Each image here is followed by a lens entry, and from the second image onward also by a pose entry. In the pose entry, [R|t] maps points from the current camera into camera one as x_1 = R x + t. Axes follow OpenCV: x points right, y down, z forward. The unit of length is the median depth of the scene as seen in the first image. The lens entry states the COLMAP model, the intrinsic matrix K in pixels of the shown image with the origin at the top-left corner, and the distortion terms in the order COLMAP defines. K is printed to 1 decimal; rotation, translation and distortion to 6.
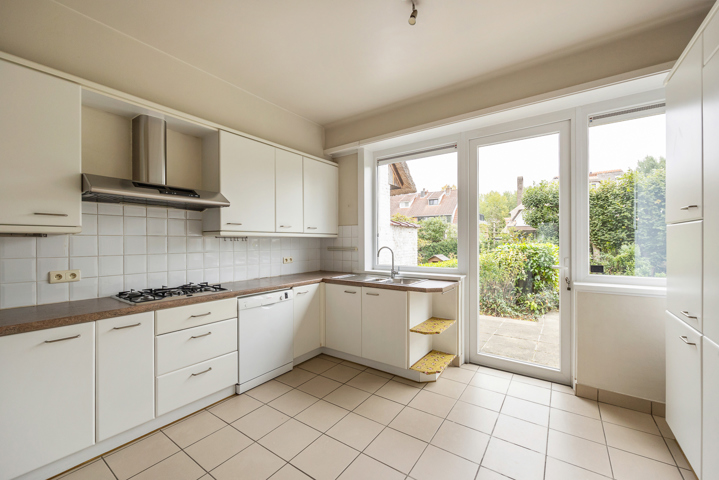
lens RADIAL K [[290.6, 0, 359.8], [0, 290.6, 241.7], [0, 0, 1]] dist [-0.003453, -0.000143]
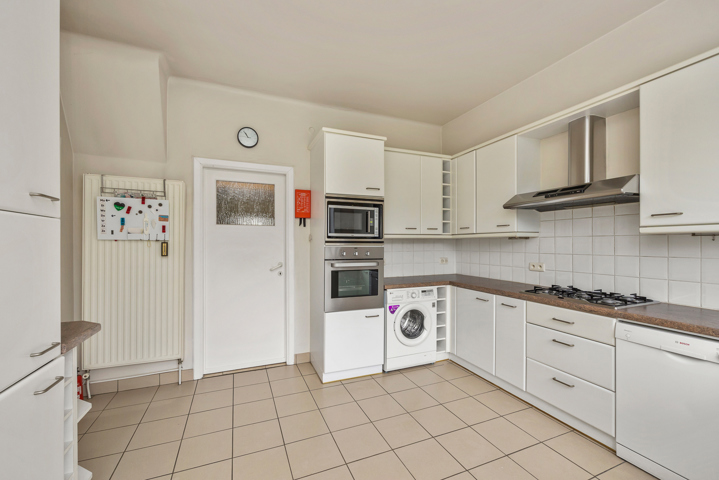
lens RADIAL K [[290.6, 0, 357.8], [0, 290.6, 242.7], [0, 0, 1]] dist [-0.003453, -0.000143]
pose [[-0.524198, -0.003570, -0.851589, 0.596184], [-0.002252, 0.999994, -0.002806, 0.007720], [0.851594, 0.000447, -0.524202, 0.937621]]
